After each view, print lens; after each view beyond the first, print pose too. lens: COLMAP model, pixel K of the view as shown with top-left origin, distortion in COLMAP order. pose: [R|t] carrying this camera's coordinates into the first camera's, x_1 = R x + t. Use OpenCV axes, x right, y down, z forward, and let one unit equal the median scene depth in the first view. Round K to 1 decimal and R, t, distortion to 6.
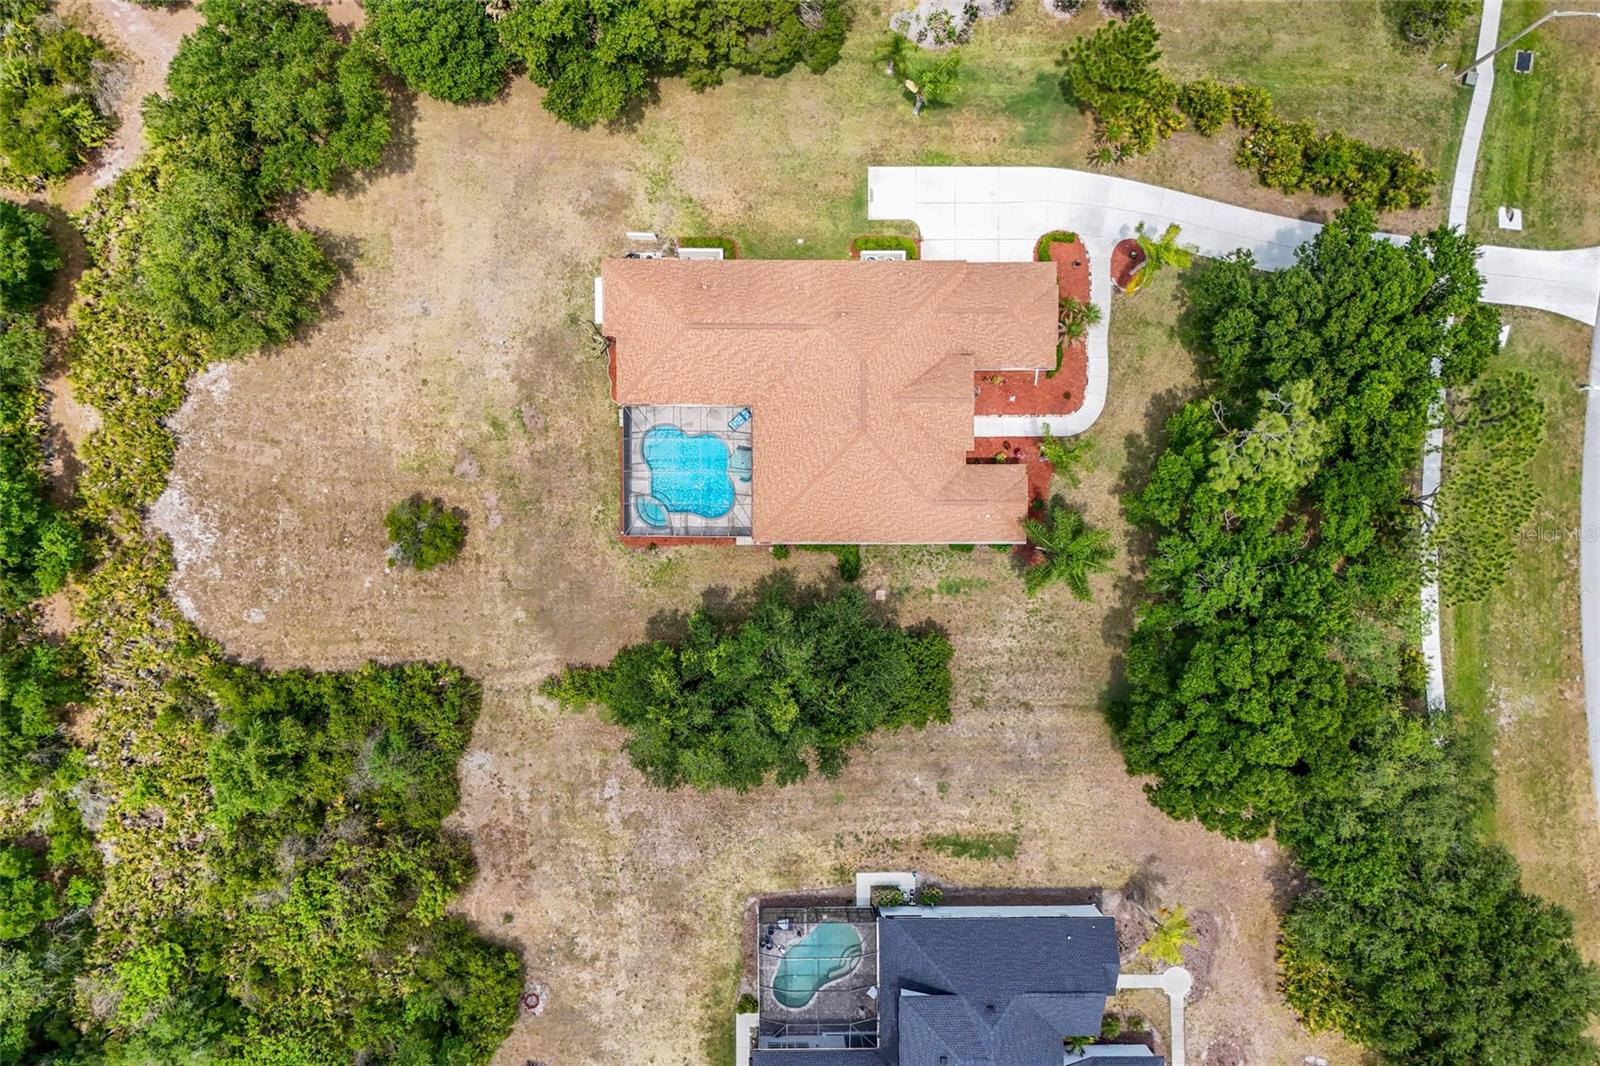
lens RADIAL K [[1172.3, 0, 790.4], [0, 1172.3, 596.5], [0, 0, 1]] dist [0.074420, -0.054280]
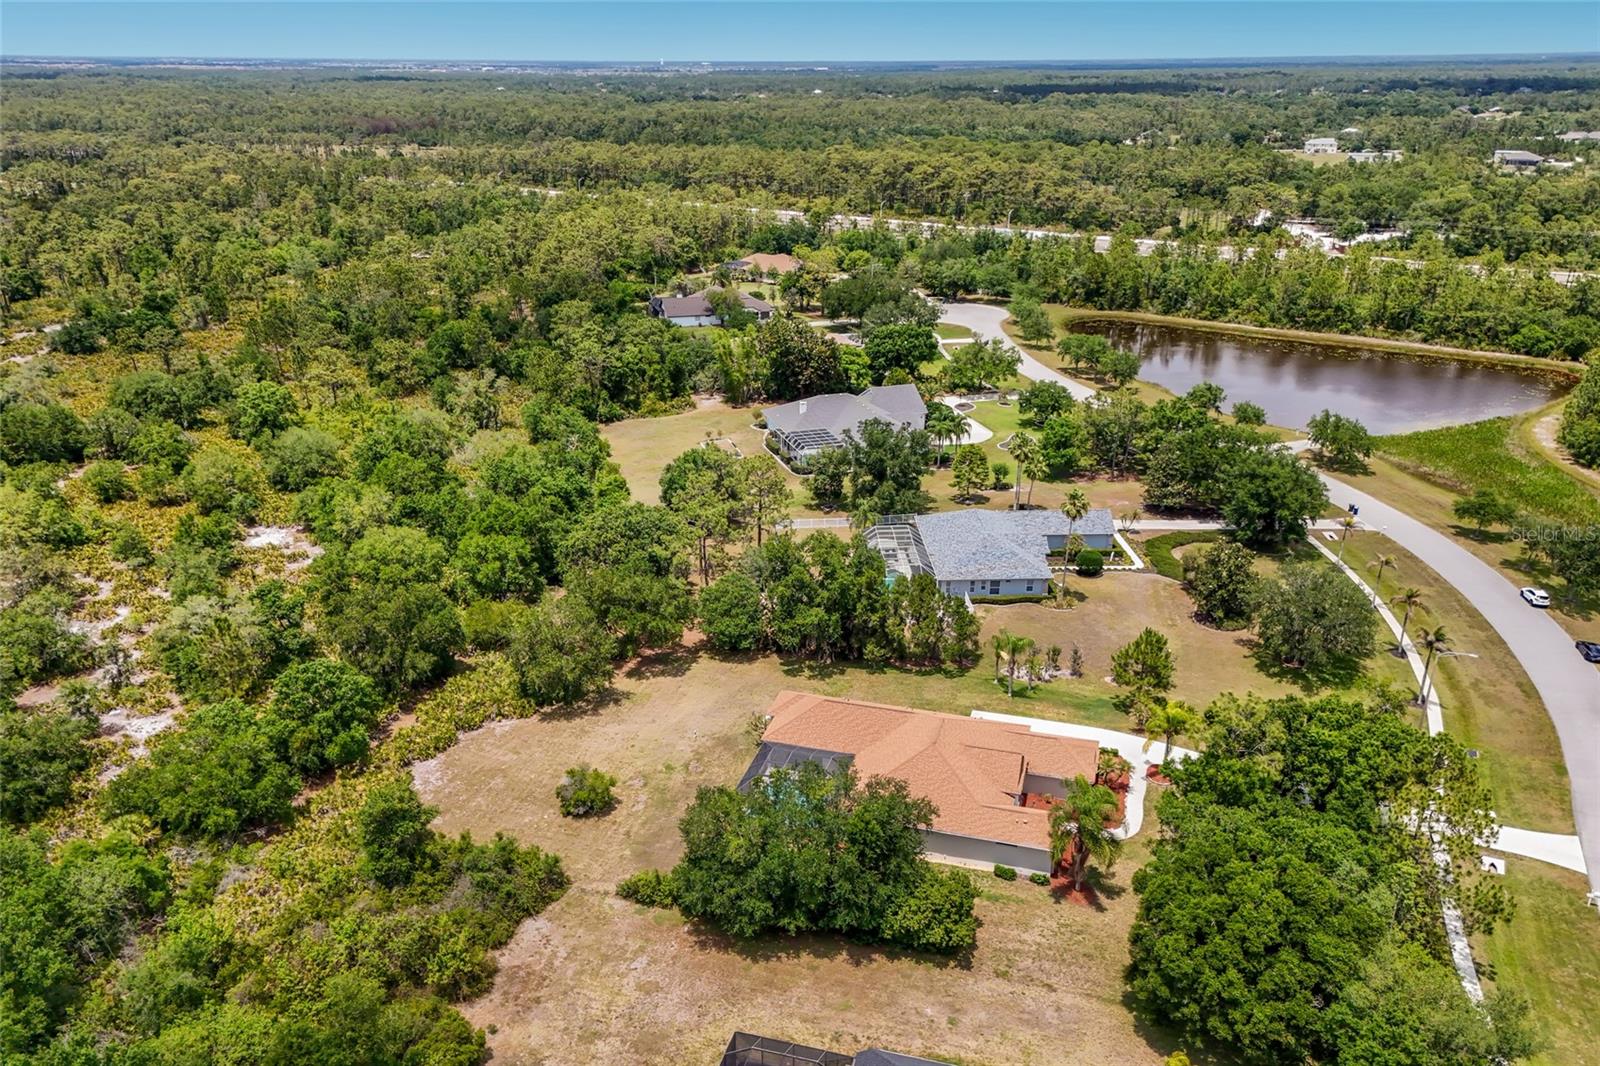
lens RADIAL K [[1194.1, 0, 799.2], [0, 1194.1, 596.8], [0, 0, 1]] dist [0.071745, -0.052796]
pose [[0.959807, 0.085584, -0.267294, 0.244238], [-0.278526, 0.407698, -0.869601, 0.924404], [0.034551, 0.909097, 0.415149, 0.259752]]
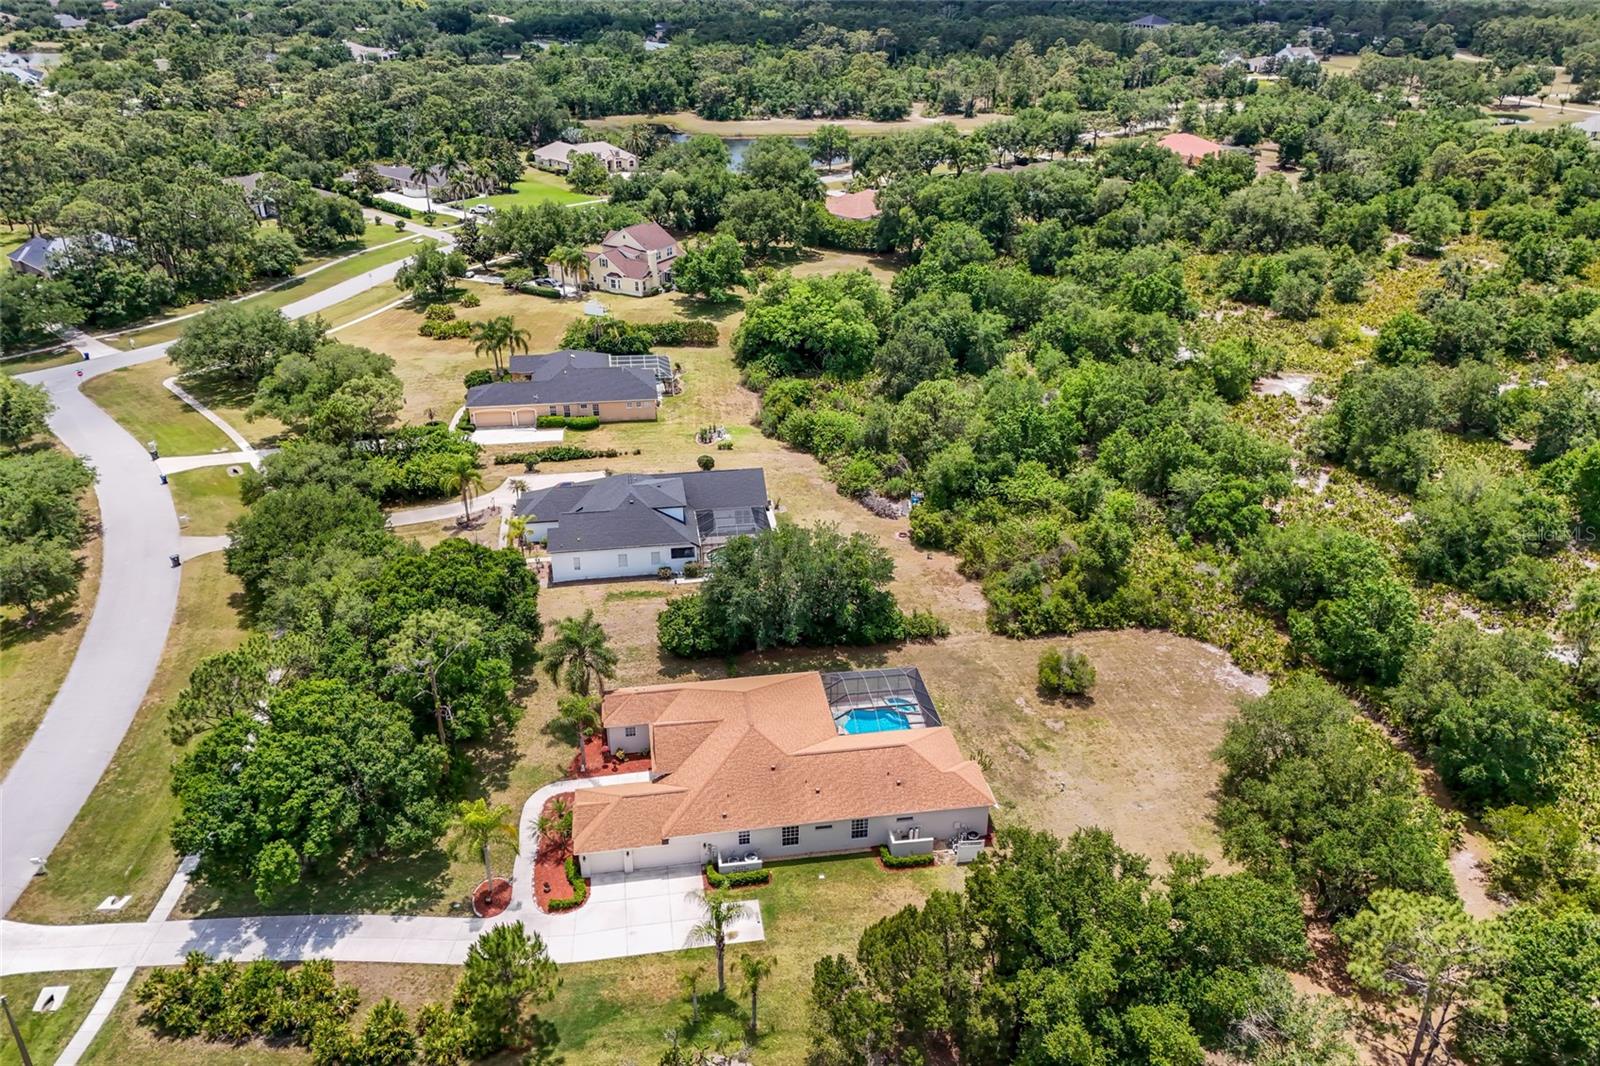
lens RADIAL K [[1171.8, 0, 800.0], [0, 1171.8, 533.0], [0, 0, 1]] dist [0.083281, -0.068323]
pose [[-0.988319, 0.039855, -0.147098, 0.167368], [-0.149822, -0.430889, 0.889881, -1.090382], [-0.027917, 0.901525, 0.431827, 0.289083]]
